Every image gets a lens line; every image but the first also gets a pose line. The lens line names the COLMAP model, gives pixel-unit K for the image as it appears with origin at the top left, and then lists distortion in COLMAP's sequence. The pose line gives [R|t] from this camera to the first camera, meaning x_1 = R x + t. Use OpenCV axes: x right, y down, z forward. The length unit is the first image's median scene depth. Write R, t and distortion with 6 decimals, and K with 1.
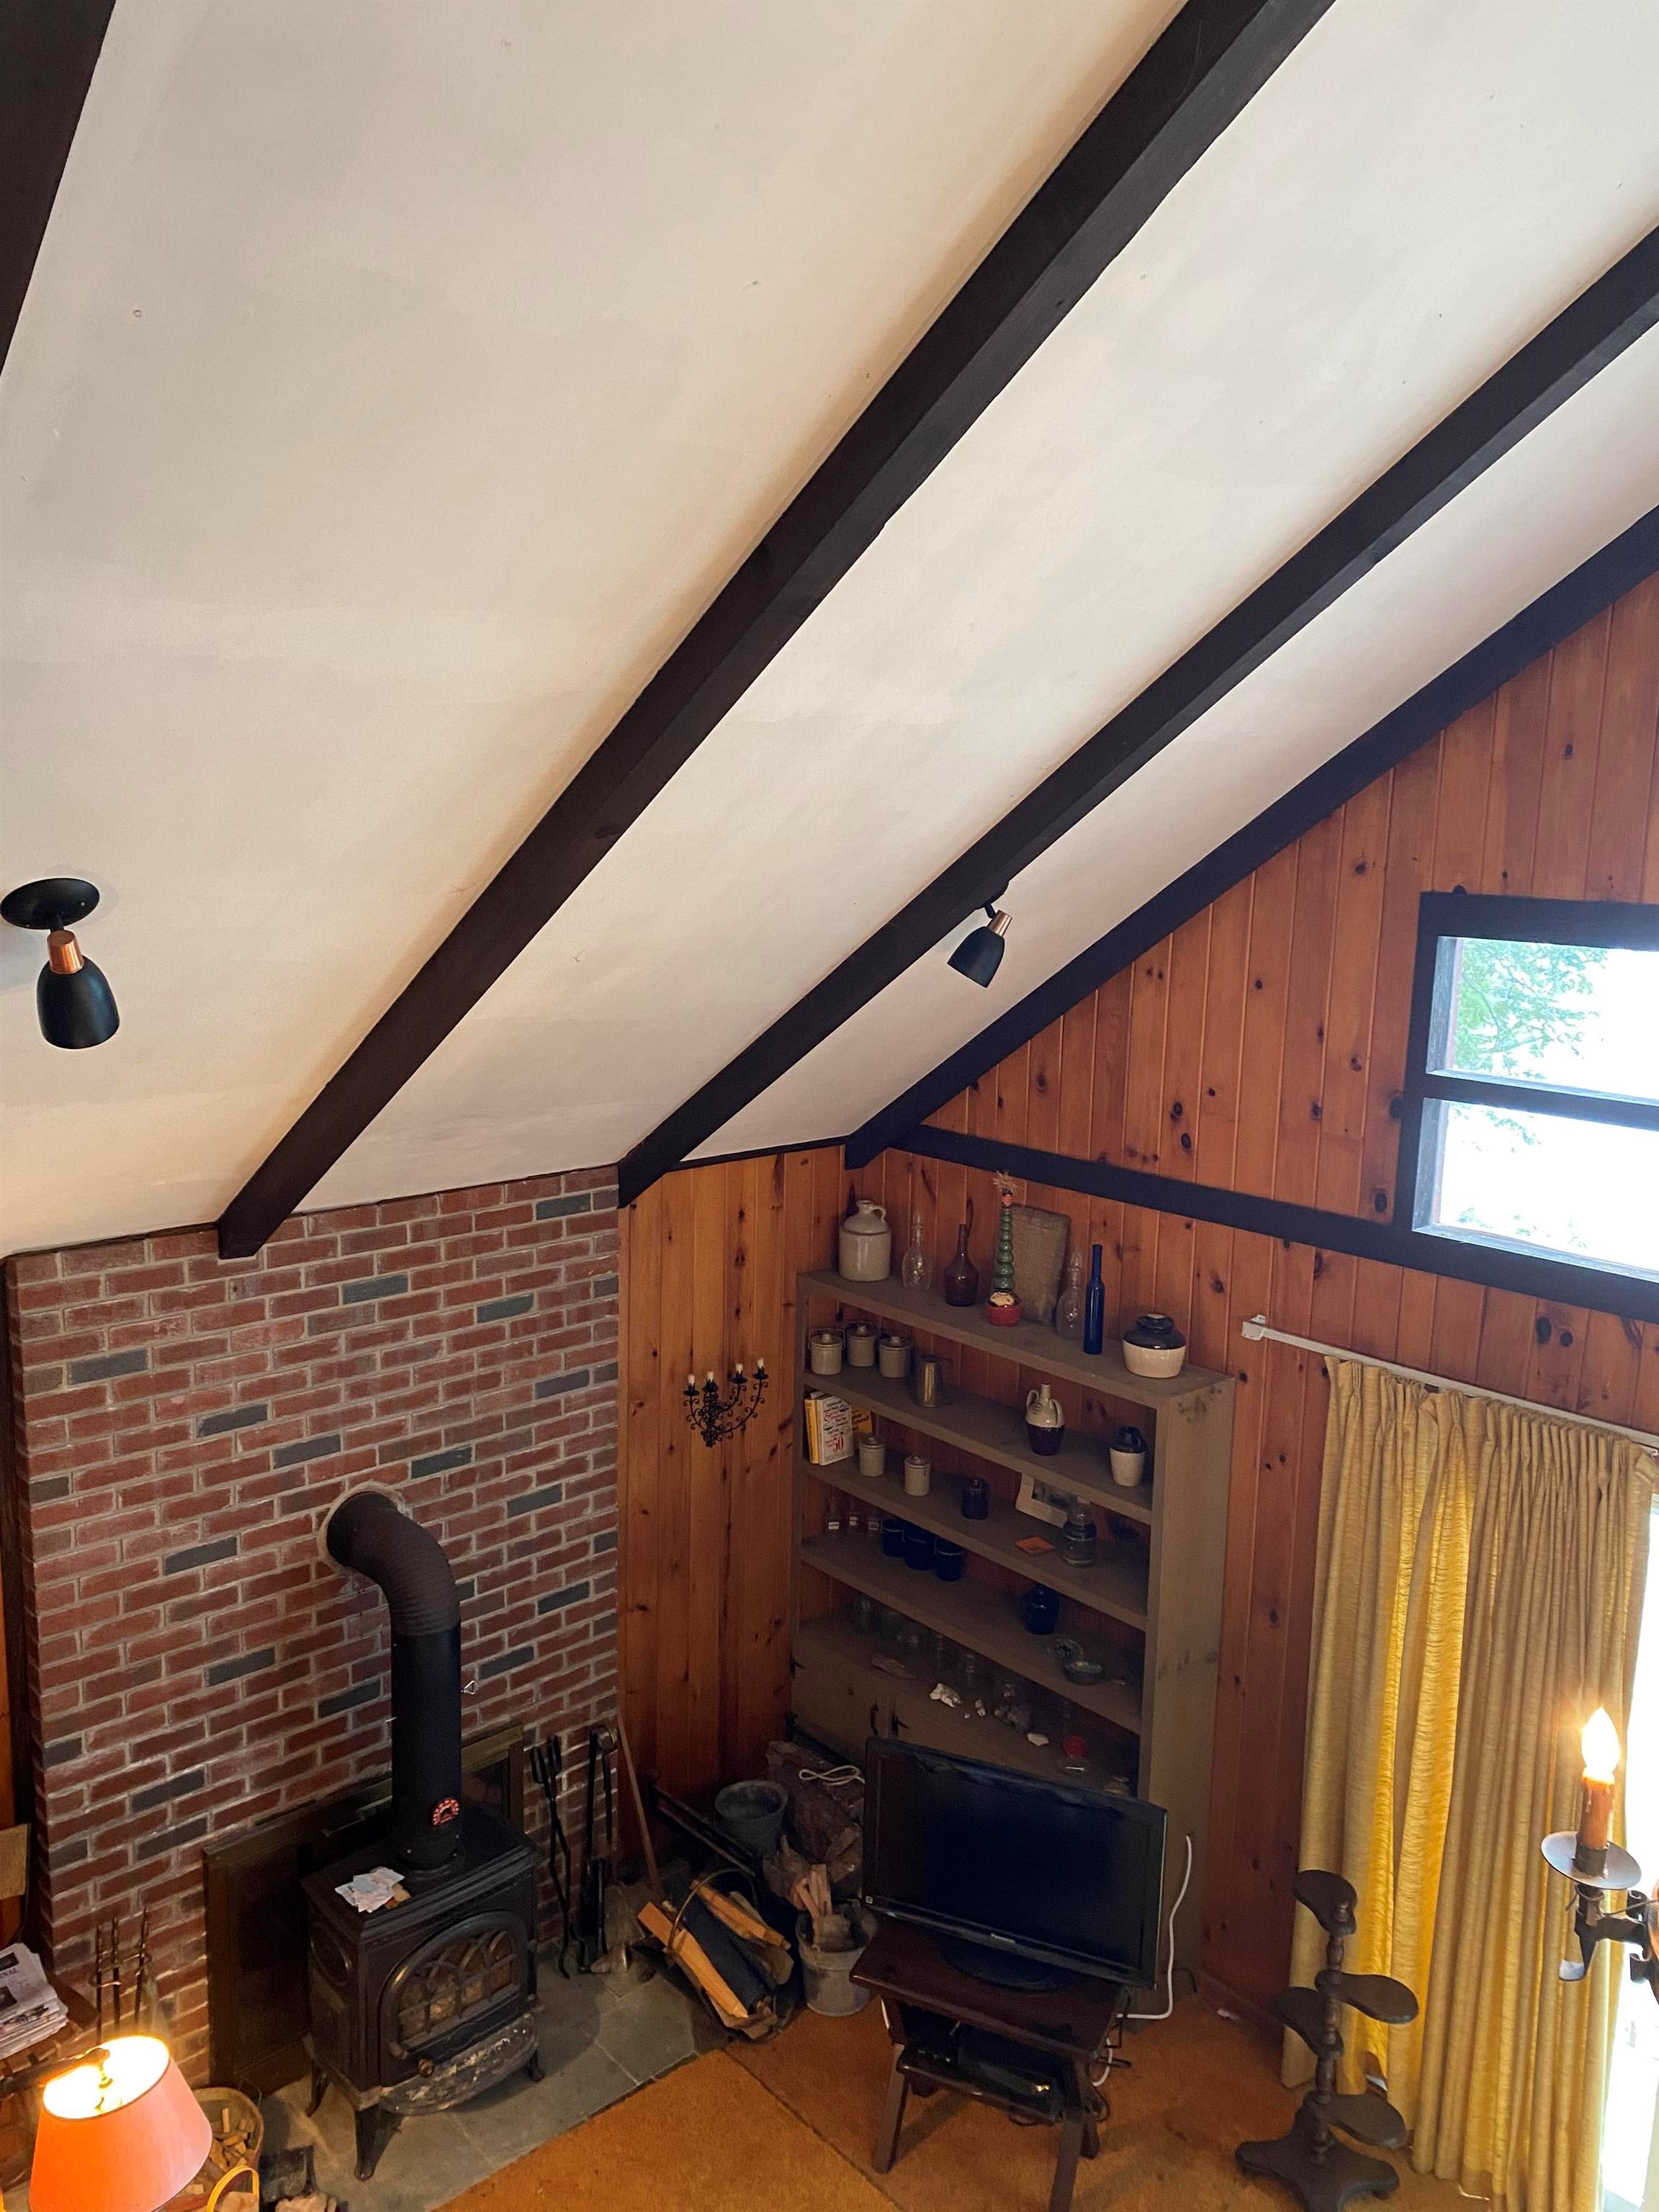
lens RADIAL K [[1685.4, 0, 825.0], [0, 1685.4, 1069.8], [0, 0, 1]] dist [0.052896, -0.060158]
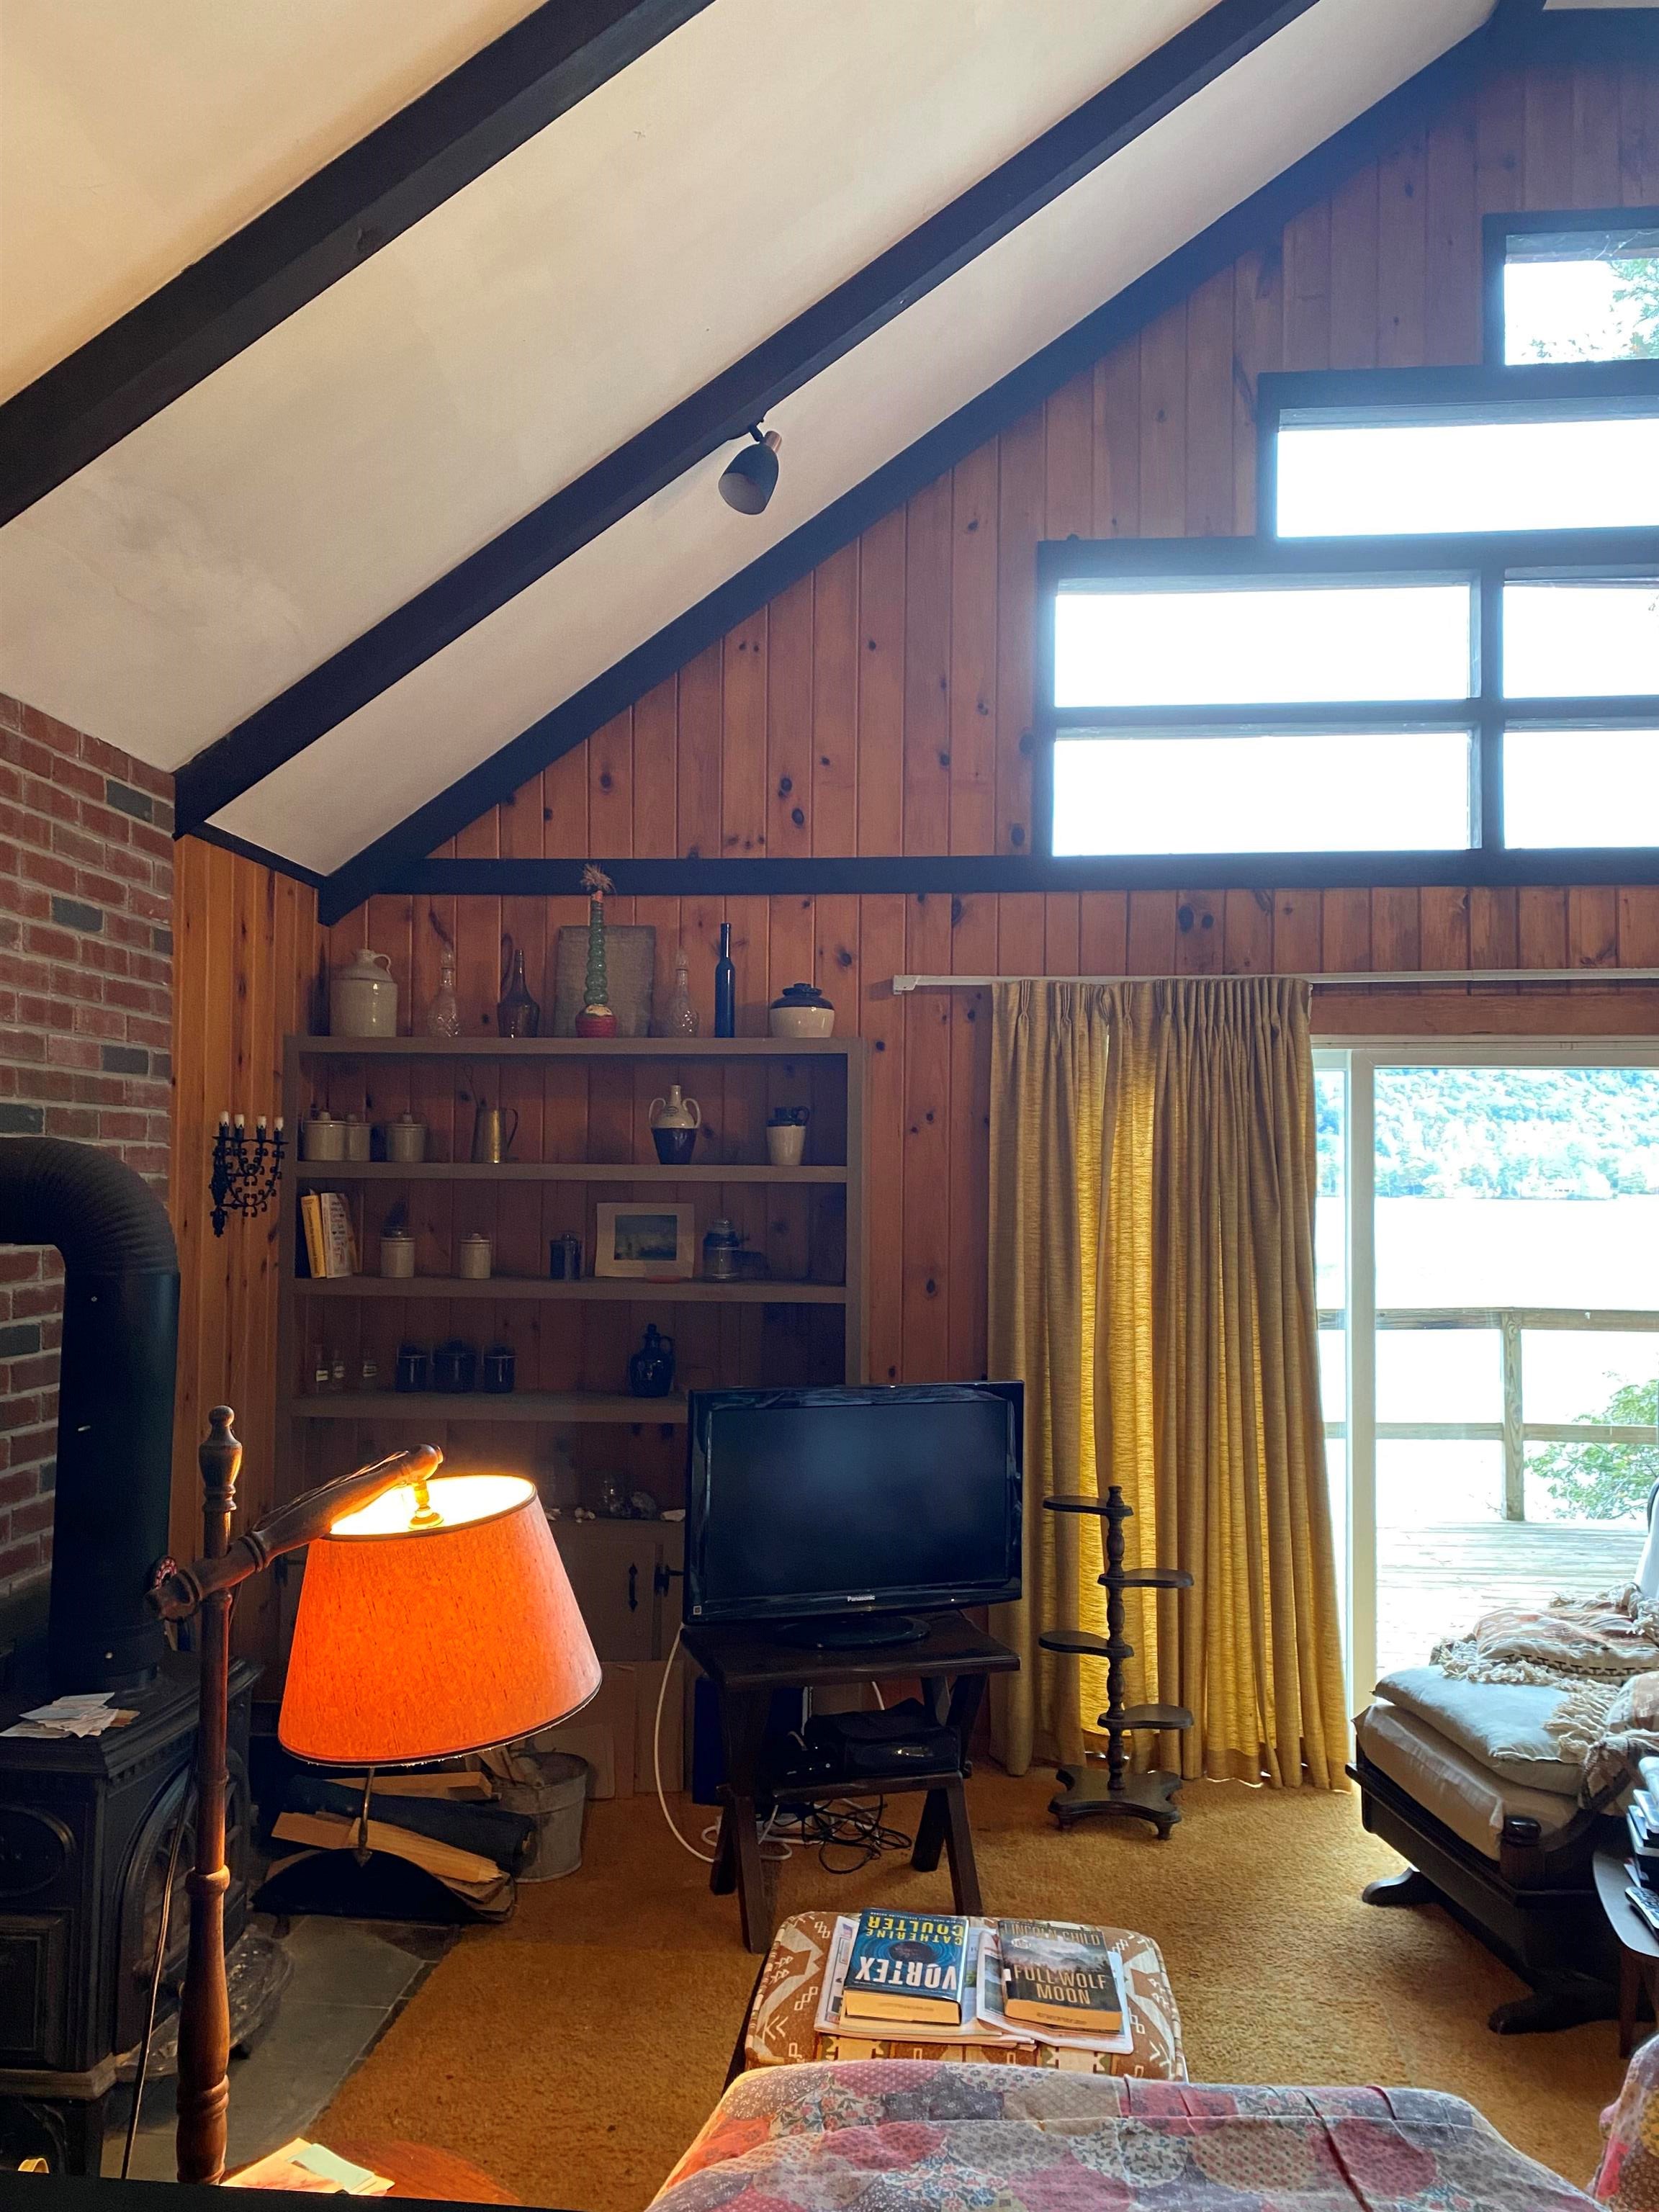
lens RADIAL K [[1685.4, 0, 817.2], [0, 1685.4, 1108.9], [0, 0, 1]] dist [0.052896, -0.060158]
pose [[0.739298, 0.014571, 0.673220, -0.466863], [0.112965, 0.982913, -0.145327, 0.382266], [-0.663835, 0.183491, 0.725020, 0.352973]]
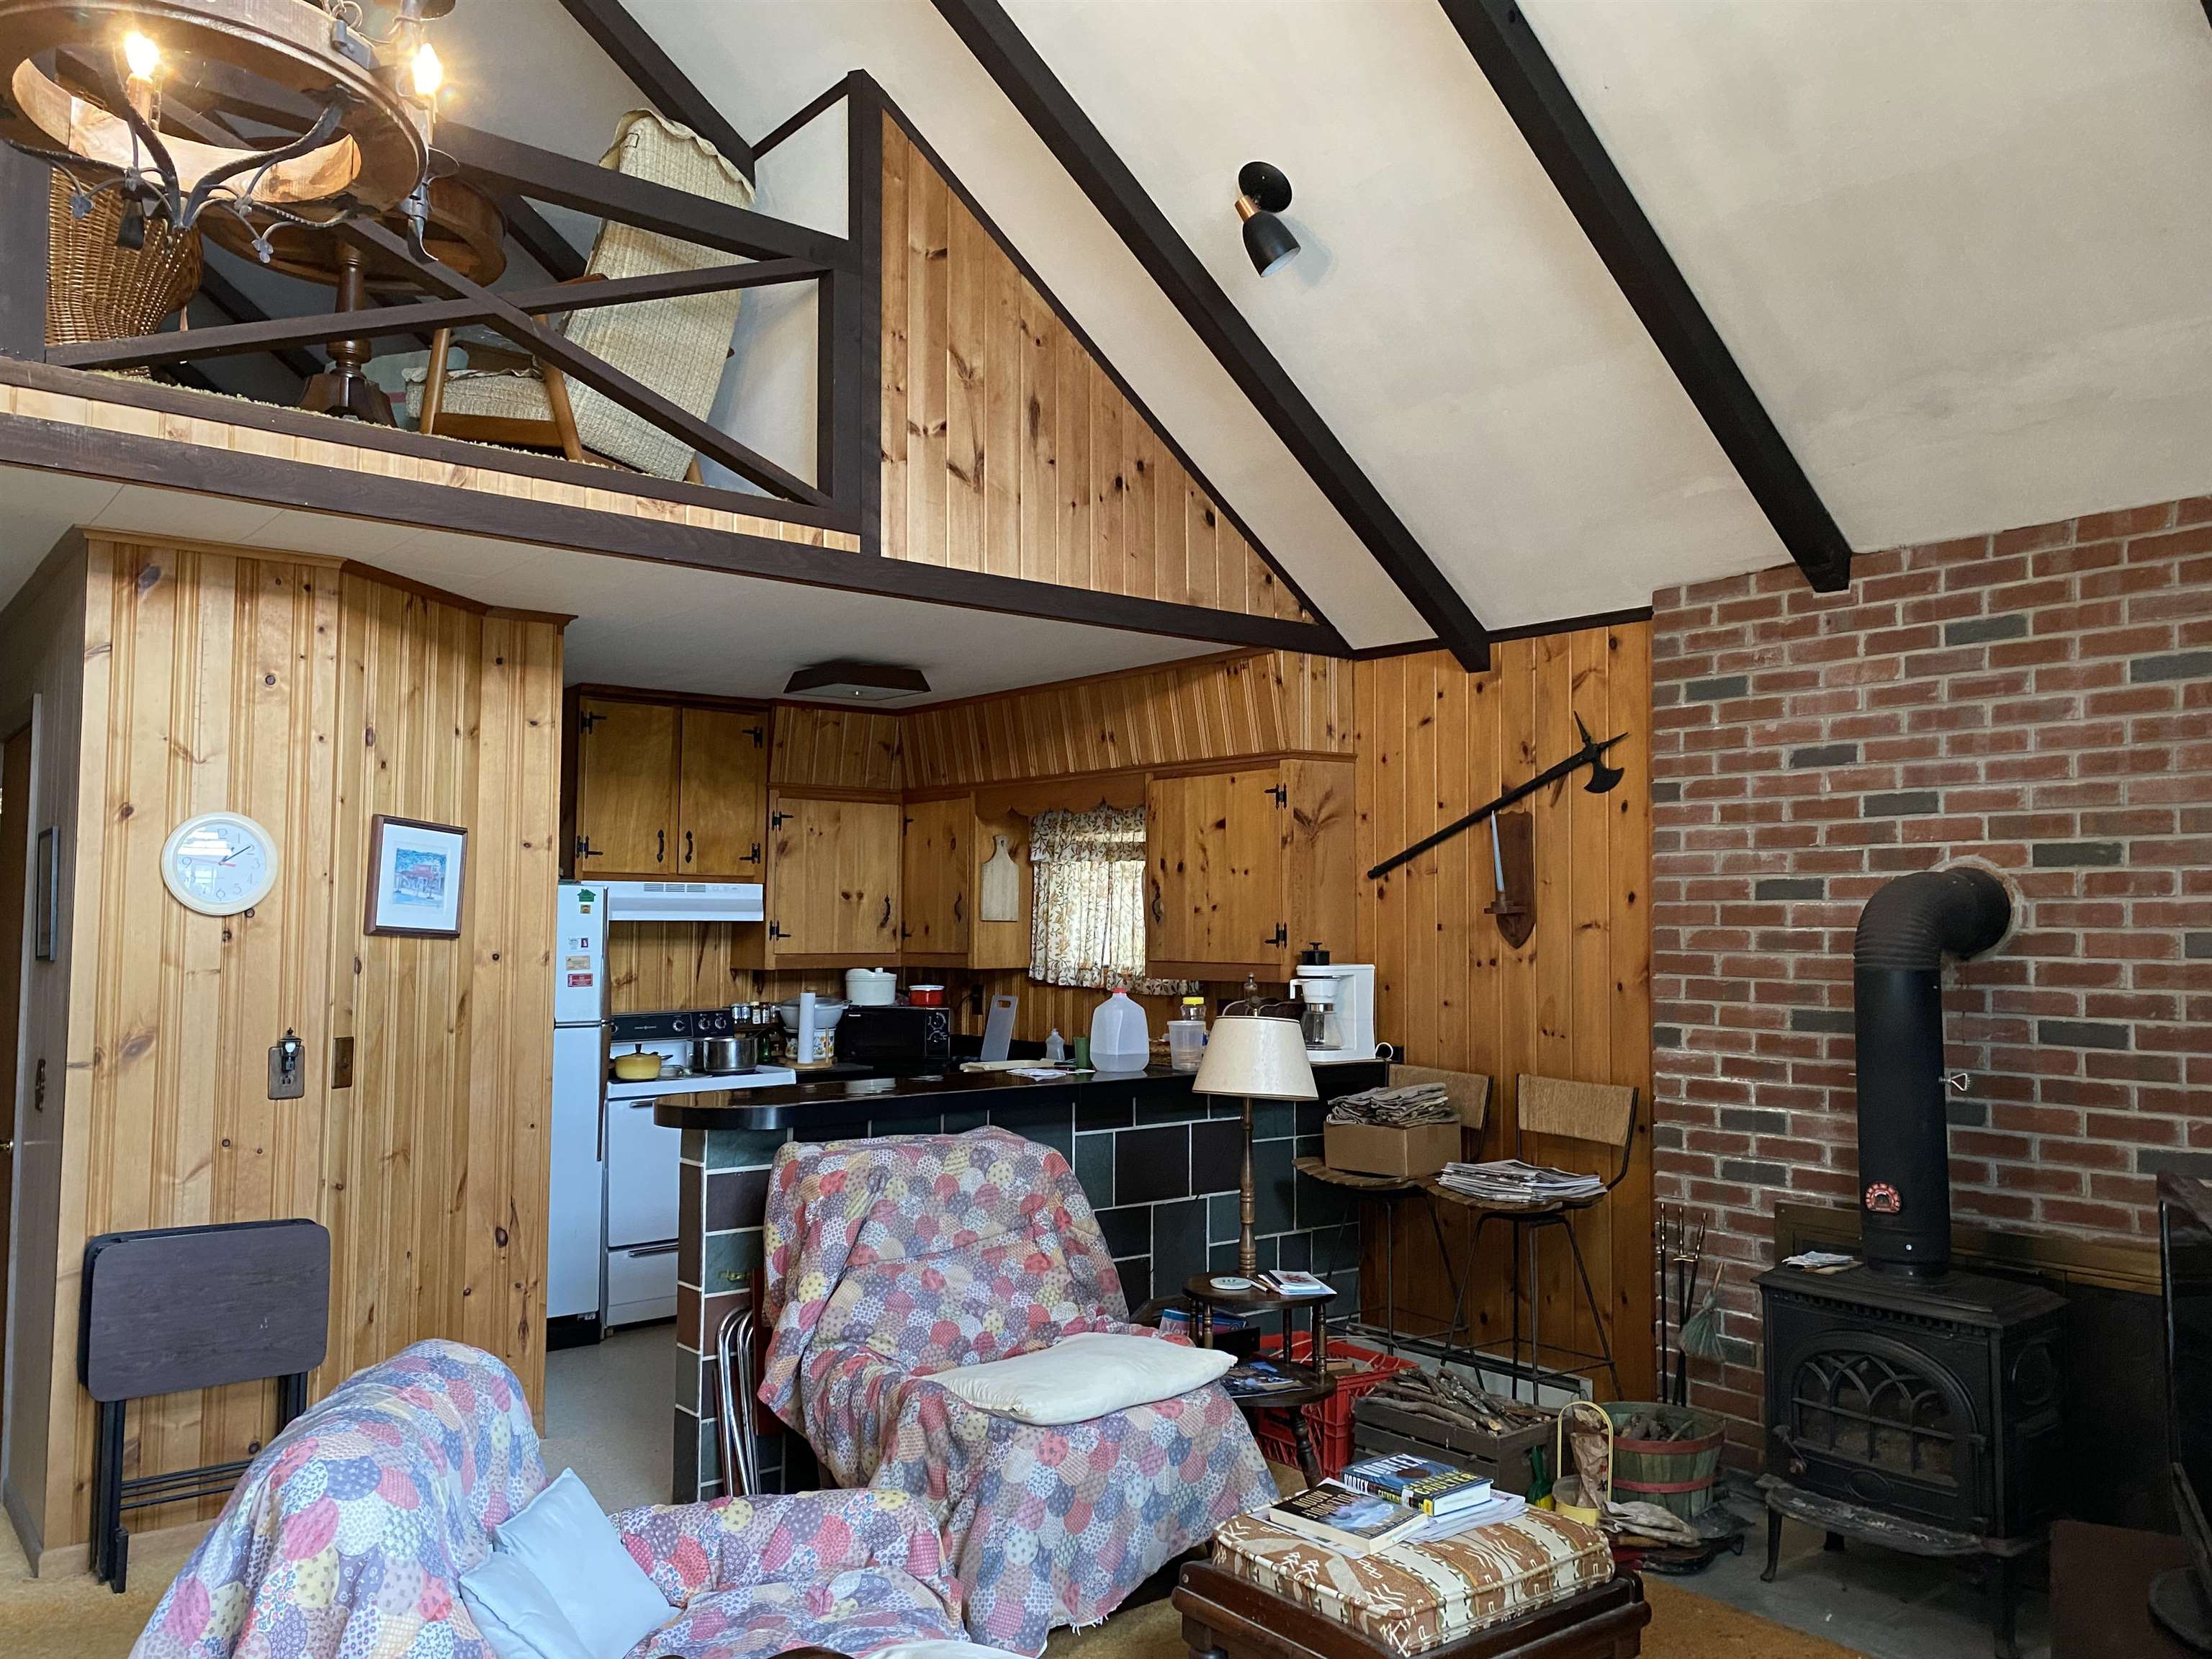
lens RADIAL K [[1685.4, 0, 1120.9], [0, 1685.4, 831.5], [0, 0, 1]] dist [0.052896, -0.060158]
pose [[-0.057535, -0.080824, -0.995066, 0.645498], [-0.167434, 0.983381, -0.070193, 0.378594], [0.984203, 0.162569, -0.070111, 0.655957]]
